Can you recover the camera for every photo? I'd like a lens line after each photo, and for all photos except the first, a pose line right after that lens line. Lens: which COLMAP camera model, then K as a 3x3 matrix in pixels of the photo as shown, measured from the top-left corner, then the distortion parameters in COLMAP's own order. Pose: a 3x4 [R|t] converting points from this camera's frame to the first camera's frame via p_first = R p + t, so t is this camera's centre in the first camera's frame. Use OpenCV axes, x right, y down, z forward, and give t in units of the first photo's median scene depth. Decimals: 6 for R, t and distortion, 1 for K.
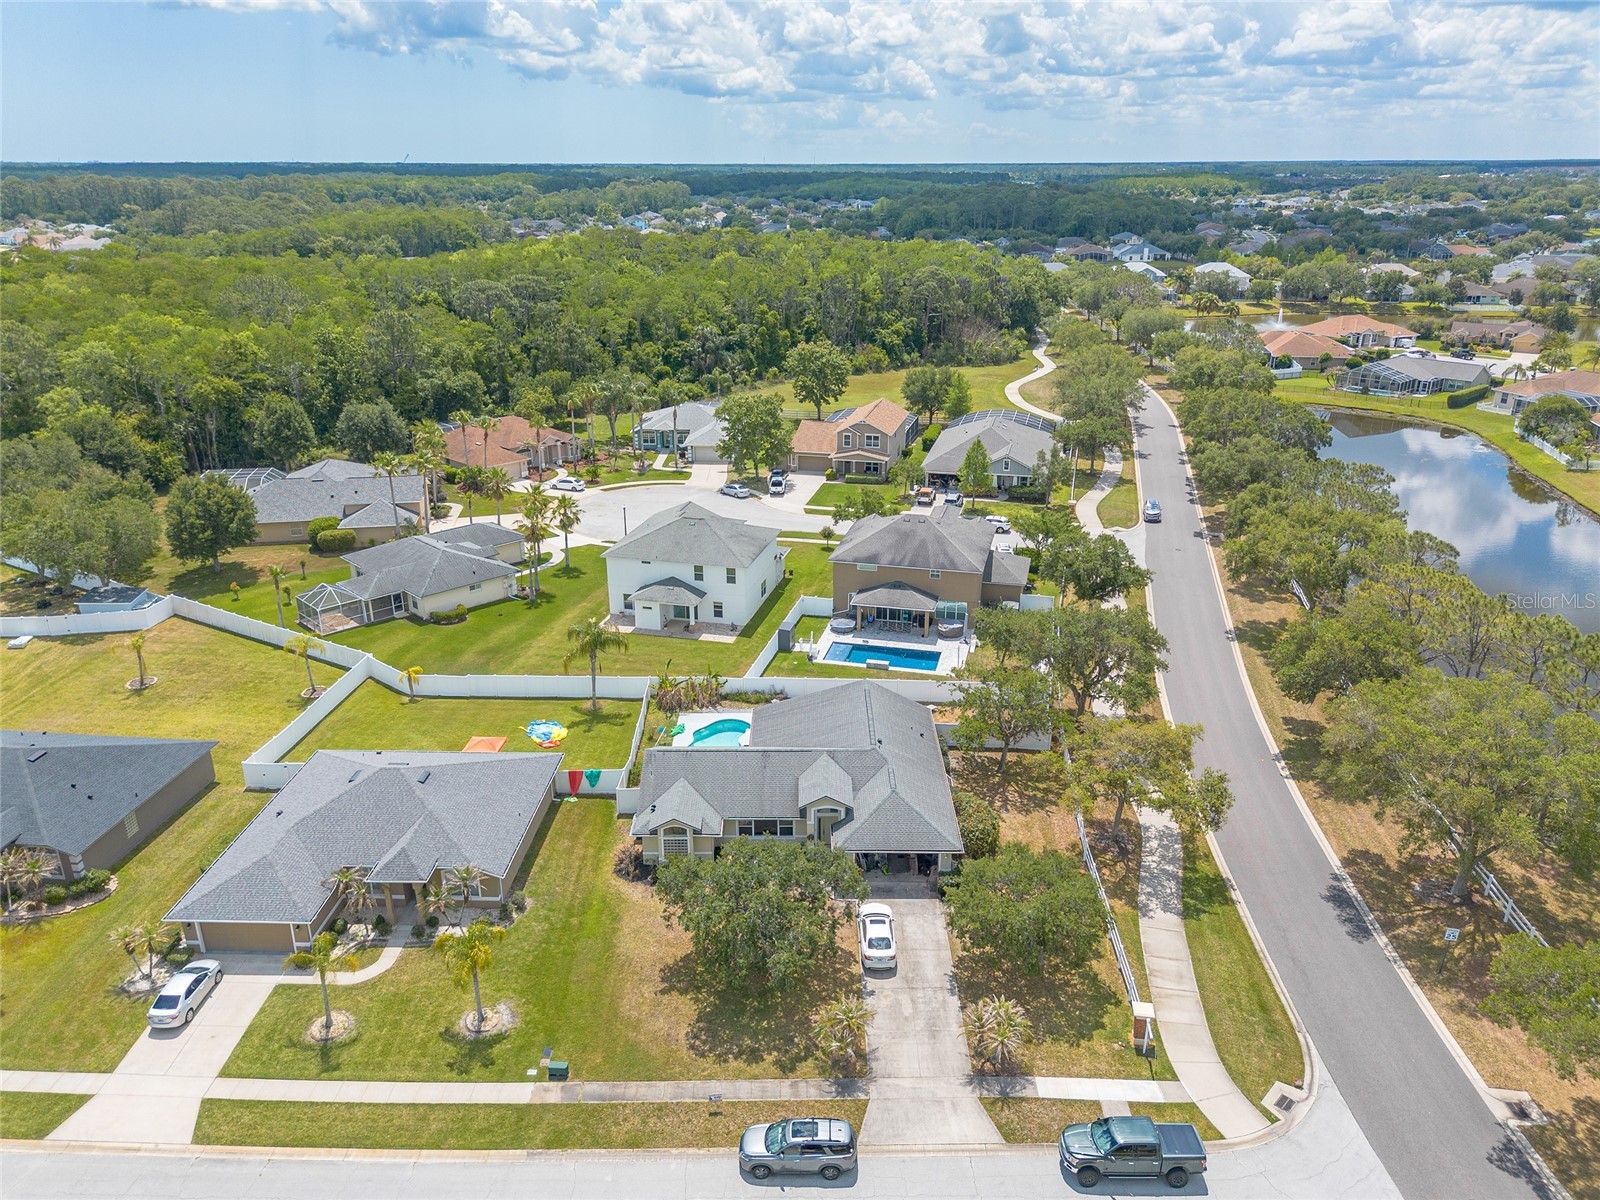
lens RADIAL K [[1138.8, 0, 807.8], [0, 1138.8, 613.6], [0, 0, 1]] dist [0.059217, -0.049846]
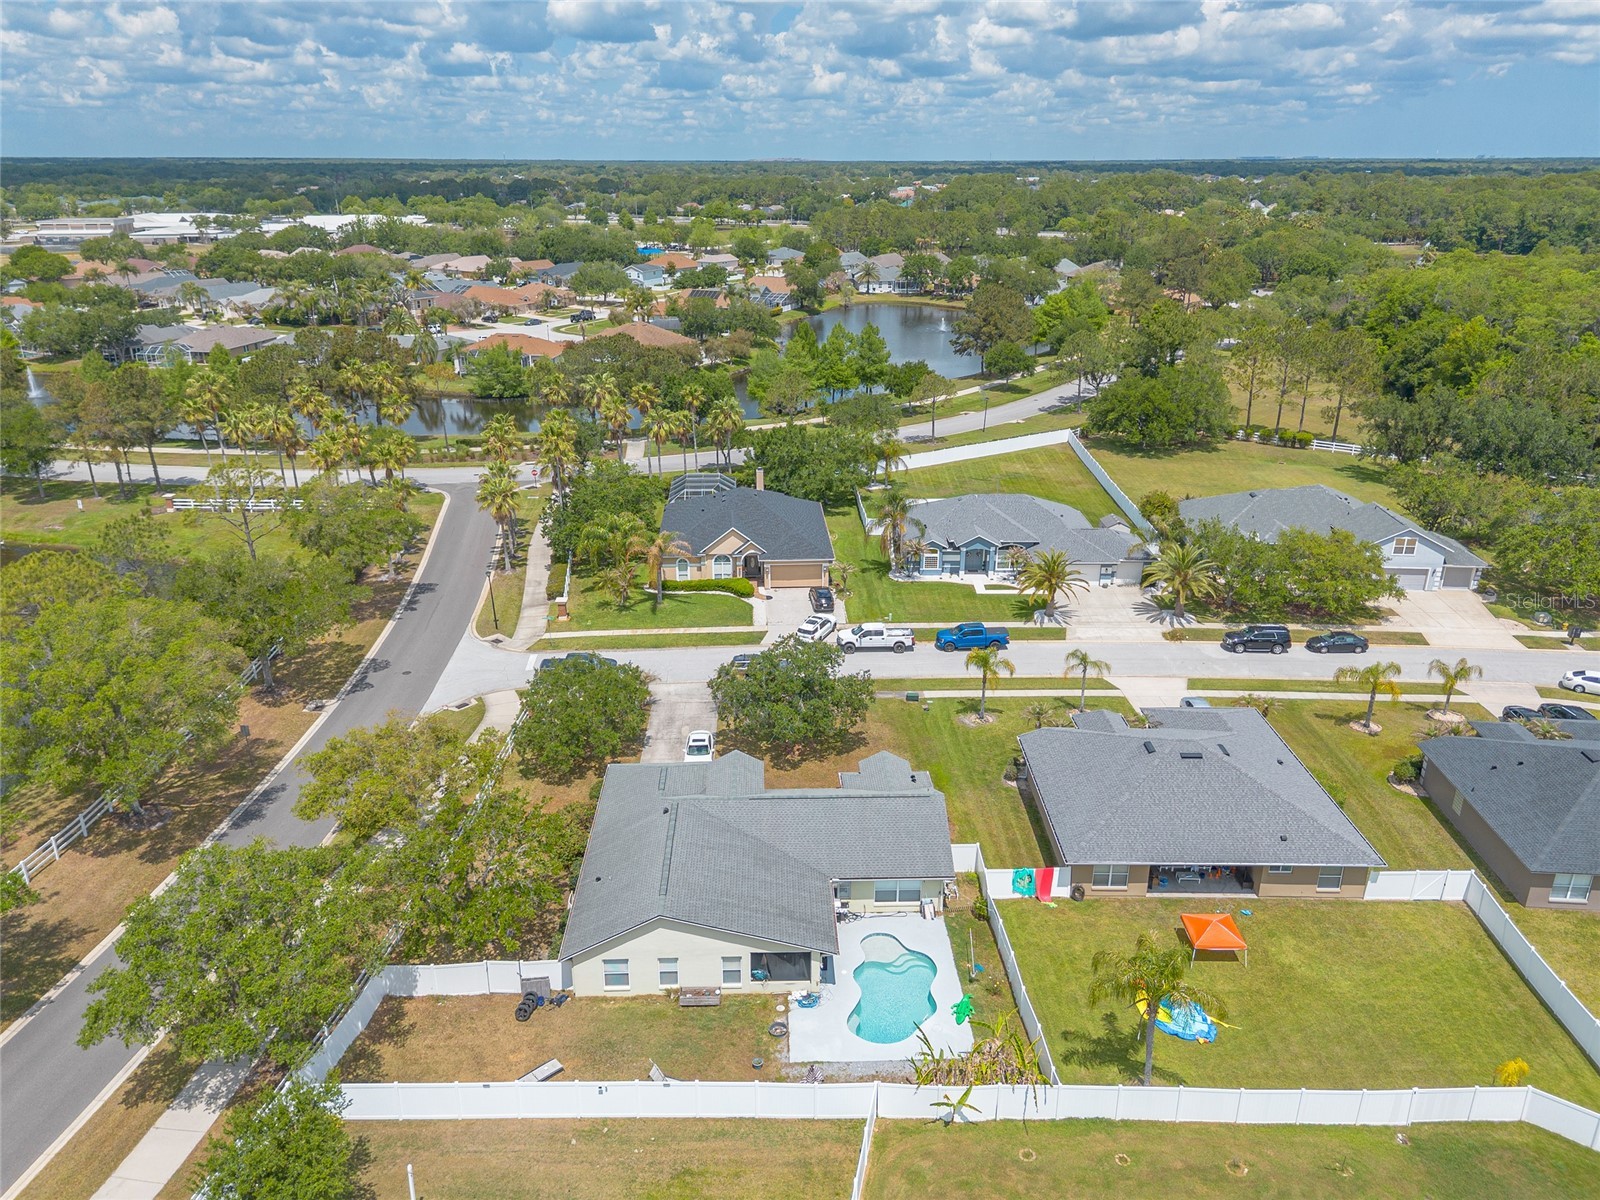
lens RADIAL K [[1138.8, 0, 798.5], [0, 1138.8, 602.9], [0, 0, 1]] dist [0.059217, -0.049846]
pose [[-0.999598, 0.009701, -0.026623, -0.011409], [-0.010905, 0.735486, 0.677452, -0.529383], [0.026152, 0.677471, -0.735085, 1.426591]]
